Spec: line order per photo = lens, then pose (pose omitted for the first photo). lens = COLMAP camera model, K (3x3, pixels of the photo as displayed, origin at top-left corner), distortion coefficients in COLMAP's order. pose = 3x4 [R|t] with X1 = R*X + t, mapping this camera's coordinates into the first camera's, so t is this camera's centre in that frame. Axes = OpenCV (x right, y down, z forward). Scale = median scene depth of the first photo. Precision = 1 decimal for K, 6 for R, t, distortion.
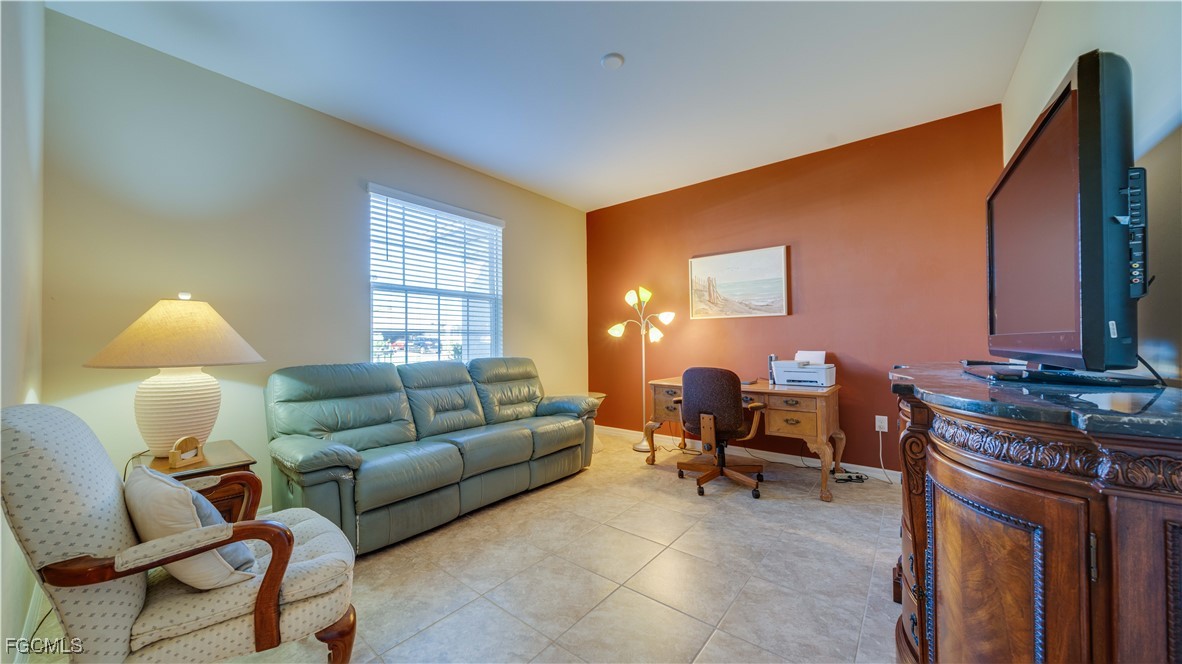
lens RADIAL K [[403.9, 0, 590.7], [0, 403.9, 334.5], [0, 0, 1]] dist [-0.007656, 0.000421]
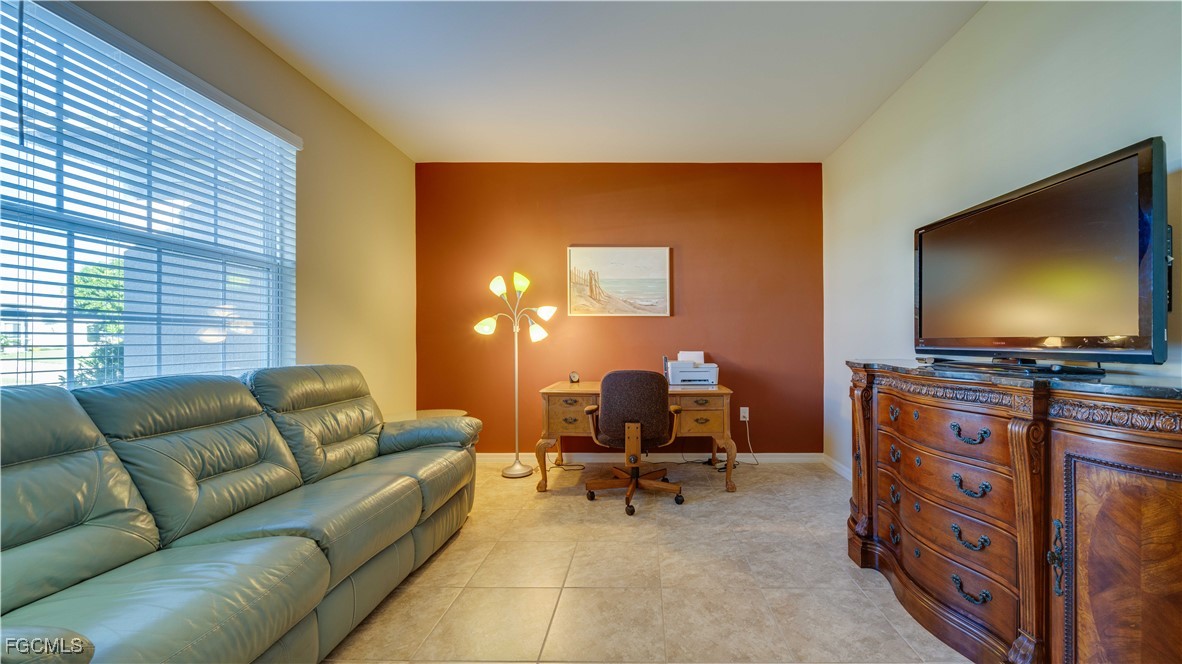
lens RADIAL K [[403.9, 0, 505.2], [0, 403.9, 346.8], [0, 0, 1]] dist [-0.007656, 0.000421]
pose [[0.786616, 0.005549, 0.617418, -0.404906], [-0.014735, 0.999844, 0.009787, 0.022023], [-0.617267, -0.016796, 0.786574, 0.399770]]
